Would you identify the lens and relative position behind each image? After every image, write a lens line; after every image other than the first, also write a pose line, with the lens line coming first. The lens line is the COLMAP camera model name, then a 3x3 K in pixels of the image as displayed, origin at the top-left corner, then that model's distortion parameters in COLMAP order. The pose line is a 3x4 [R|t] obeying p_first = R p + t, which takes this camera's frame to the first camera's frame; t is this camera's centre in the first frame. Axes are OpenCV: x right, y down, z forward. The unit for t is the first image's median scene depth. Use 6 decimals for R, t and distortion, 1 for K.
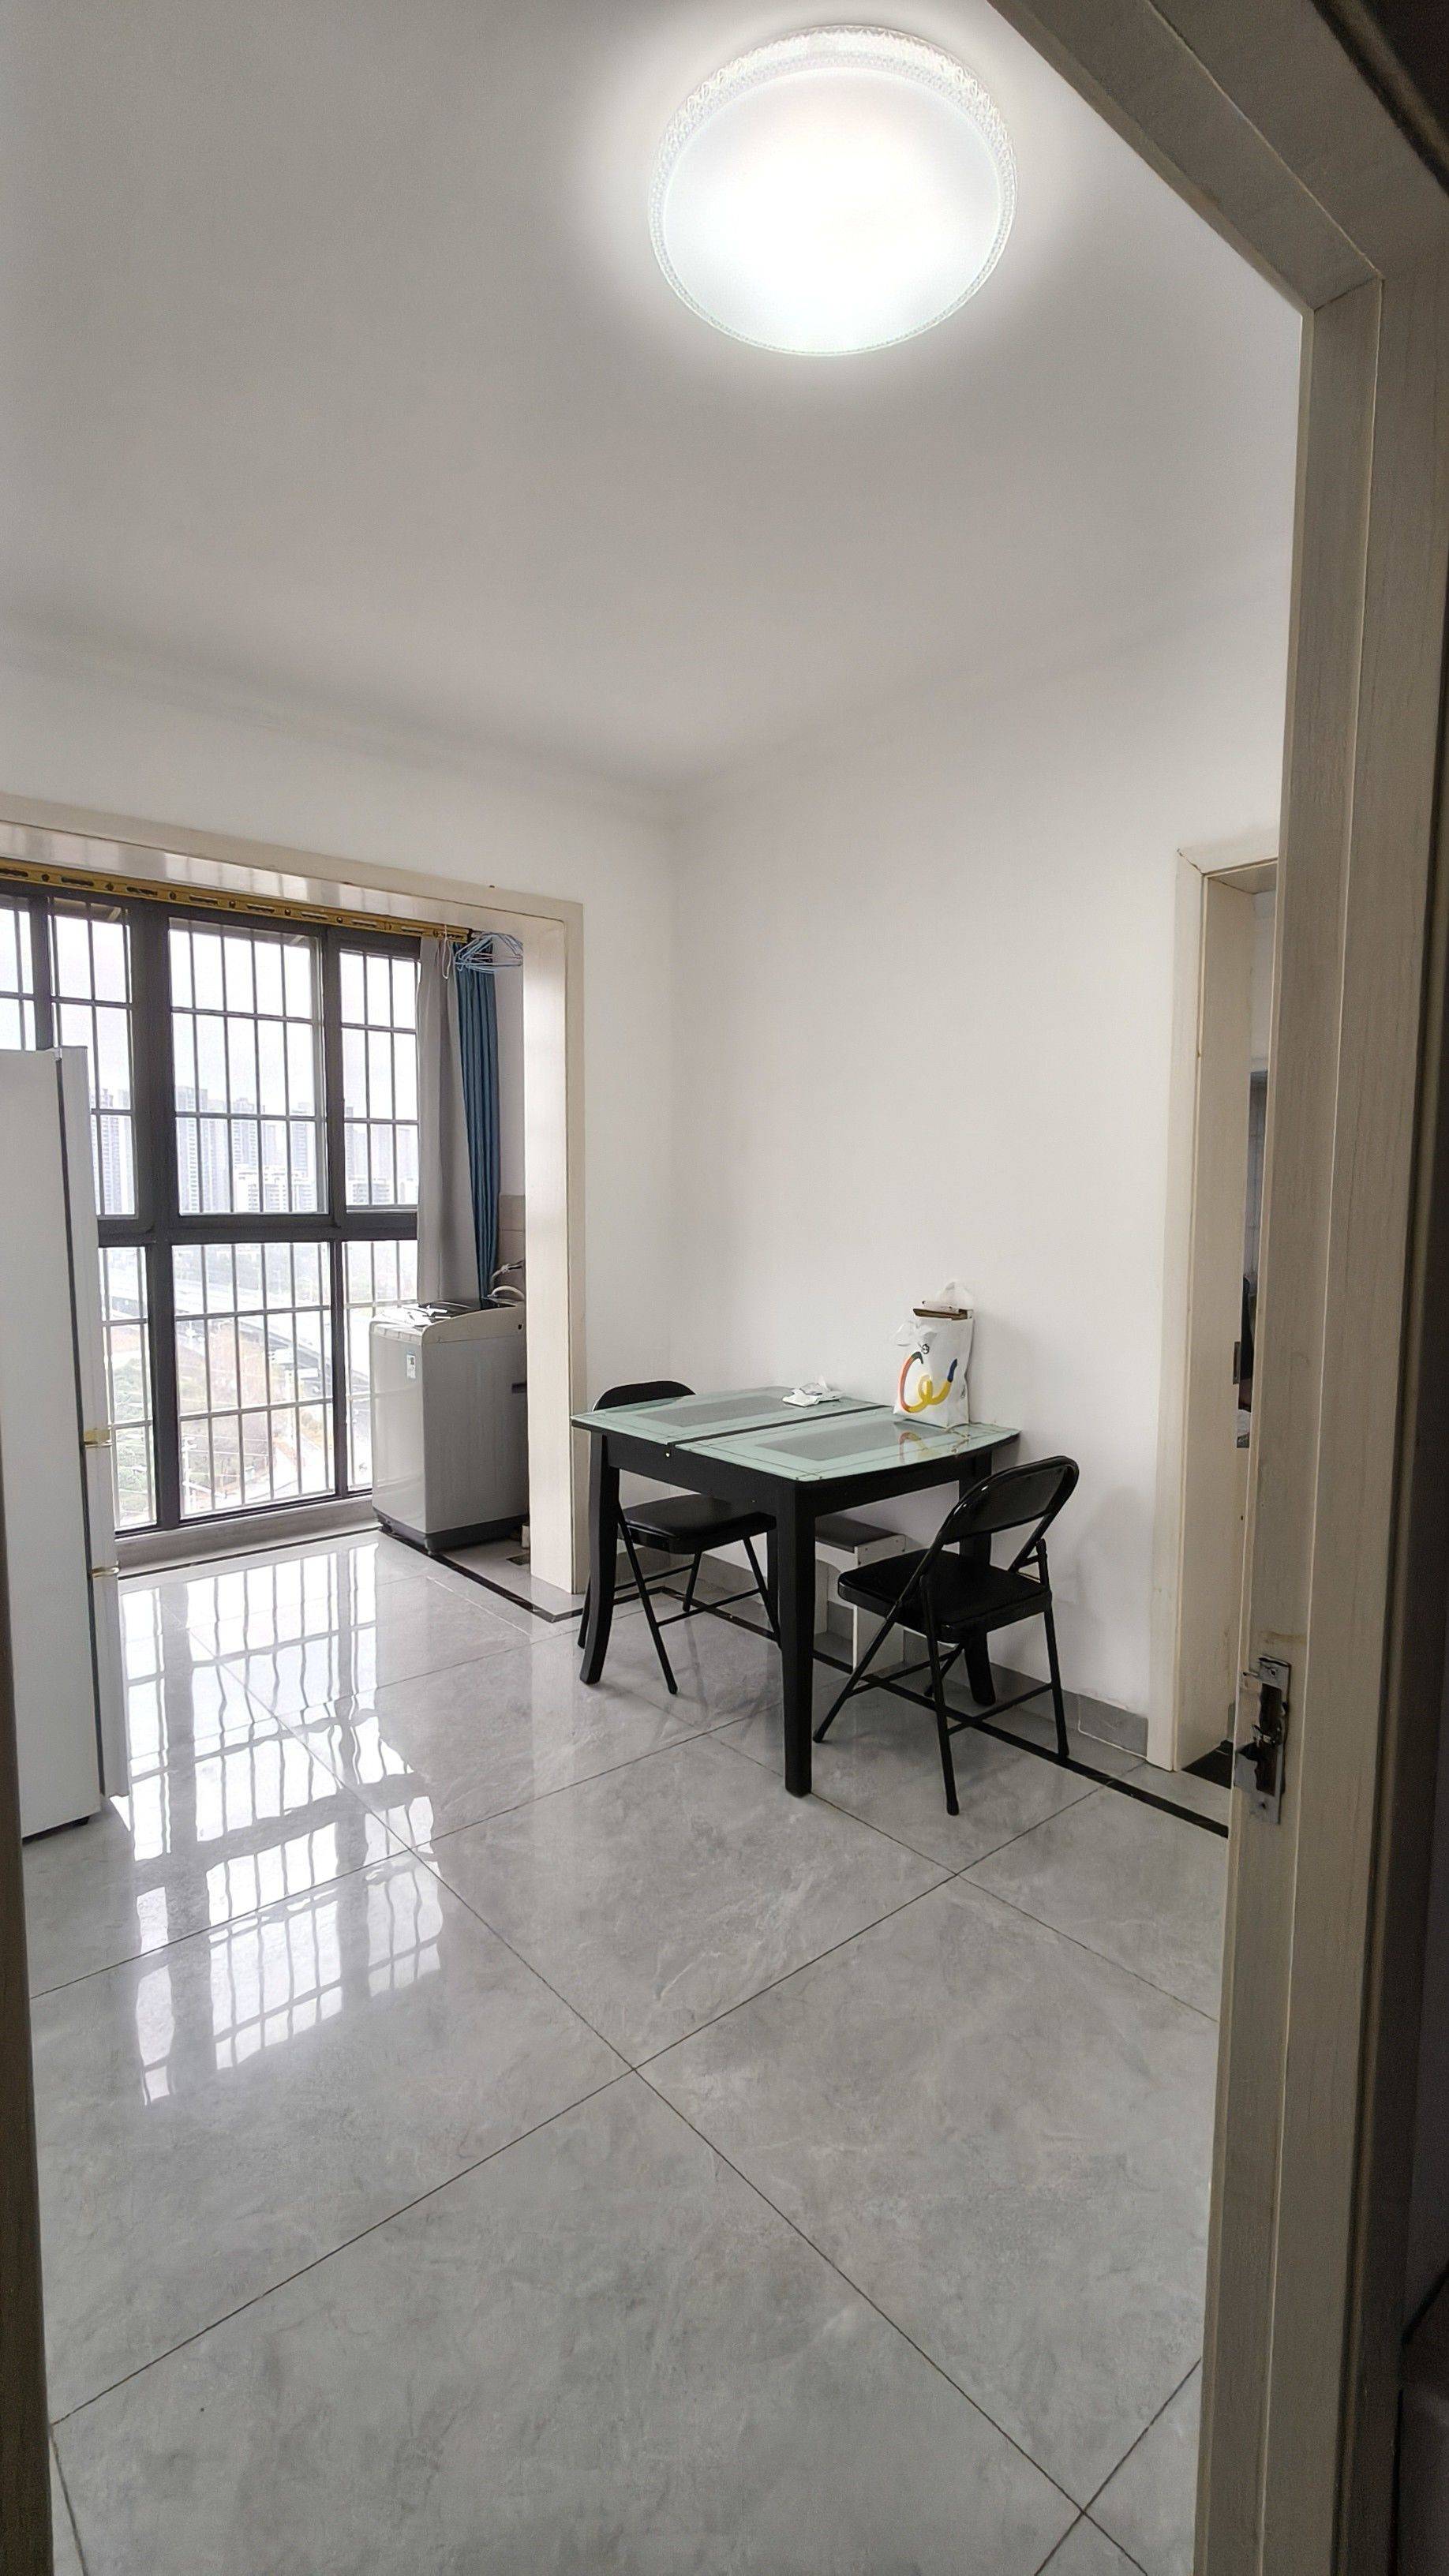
lens RADIAL K [[1139.5, 0, 728.4], [0, 1139.5, 1292.7], [0, 0, 1]] dist [-0.002159, -0.000692]
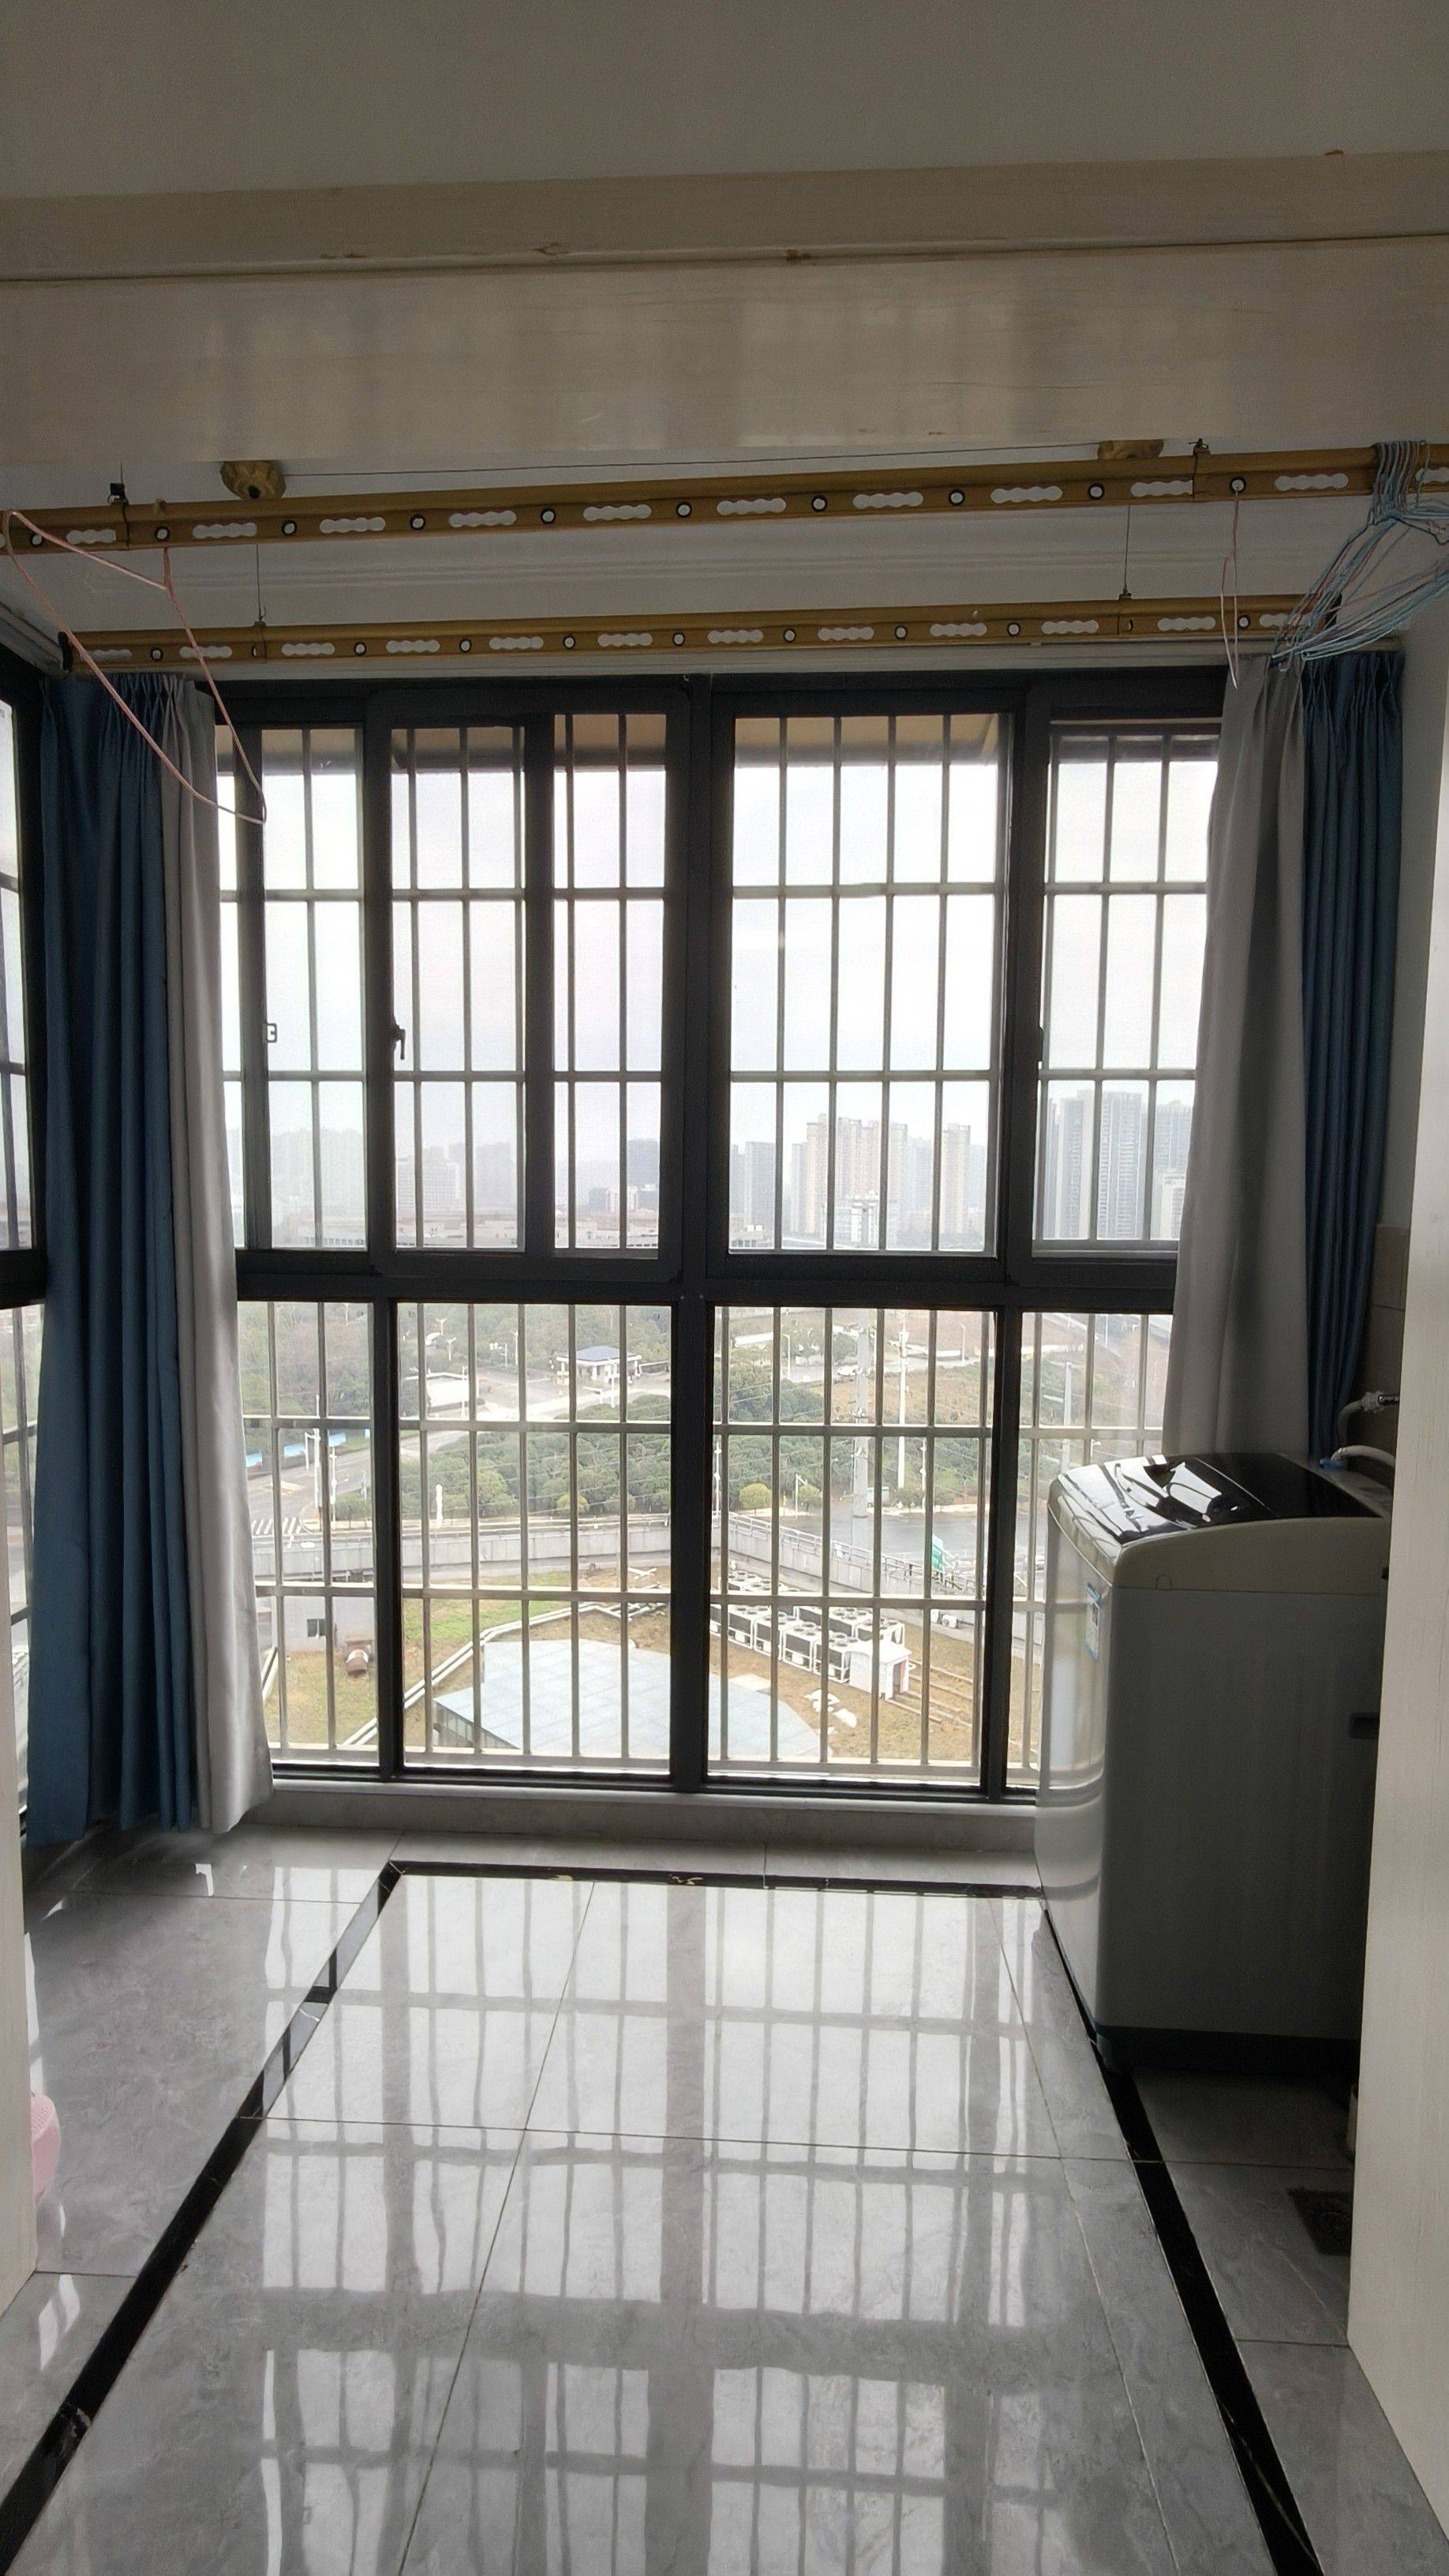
lens RADIAL K [[1189.6, 0, 729.3], [0, 1189.6, 1319.7], [0, 0, 1]] dist [-0.003933, -0.000183]
pose [[0.729540, 0.055989, -0.681643, -0.070927], [-0.066758, 0.997714, 0.010501, -0.038745], [0.680672, 0.037845, 0.731610, 0.530725]]
